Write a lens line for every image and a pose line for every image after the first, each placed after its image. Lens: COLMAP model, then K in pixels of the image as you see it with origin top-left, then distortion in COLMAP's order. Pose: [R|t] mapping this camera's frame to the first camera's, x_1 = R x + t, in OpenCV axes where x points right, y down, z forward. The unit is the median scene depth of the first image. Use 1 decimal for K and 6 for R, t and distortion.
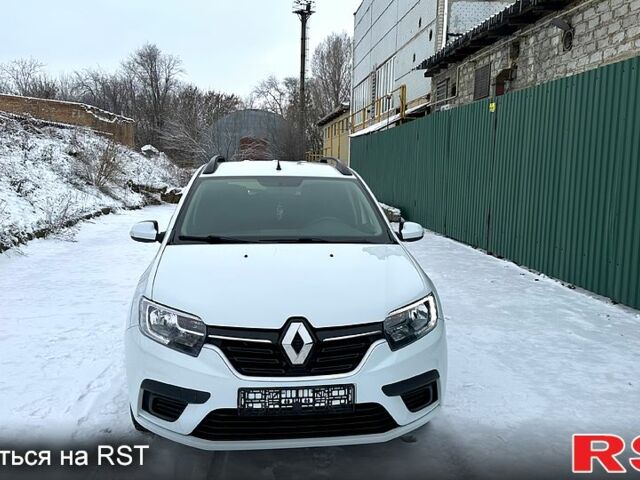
lens RADIAL K [[571.8, 0, 324.3], [0, 571.8, 239.7], [0, 0, 1]] dist [0.069334, -0.135217]
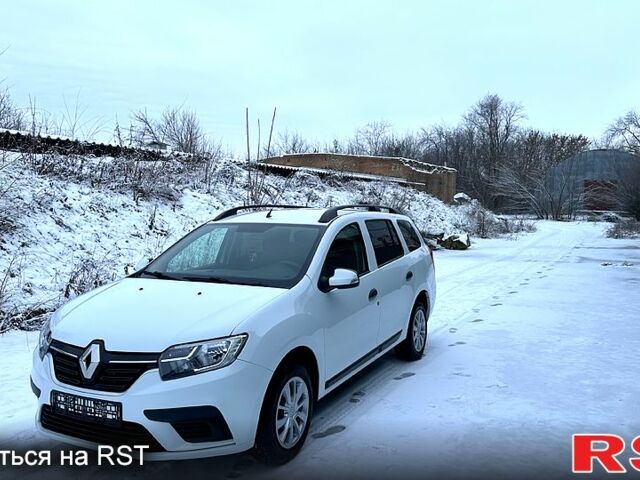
lens RADIAL K [[571.8, 0, 321.6], [0, 571.8, 245.7], [0, 0, 1]] dist [0.069334, -0.135217]
pose [[0.840856, 0.017308, -0.540983, 0.200297], [-0.055098, 0.997034, -0.053741, -0.004682], [0.538448, 0.074996, 0.839315, 0.043721]]
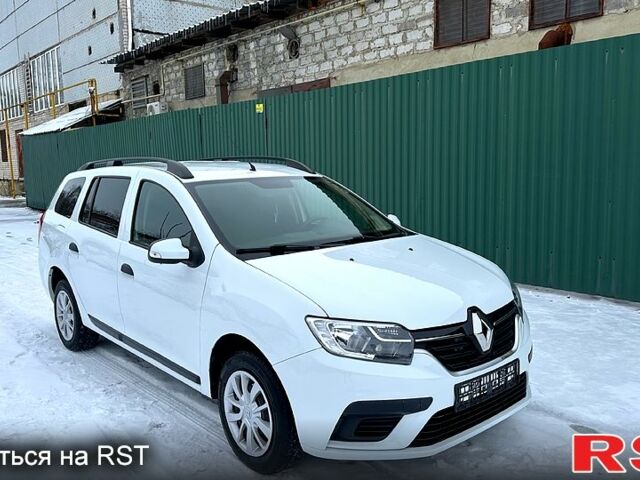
lens RADIAL K [[571.8, 0, 320.7], [0, 571.8, 241.0], [0, 0, 1]] dist [0.069334, -0.135217]
pose [[0.832914, -0.100026, 0.544288, -0.167926], [0.097922, 0.994649, 0.032941, -0.009567], [-0.544670, 0.025860, 0.838252, 0.053301]]
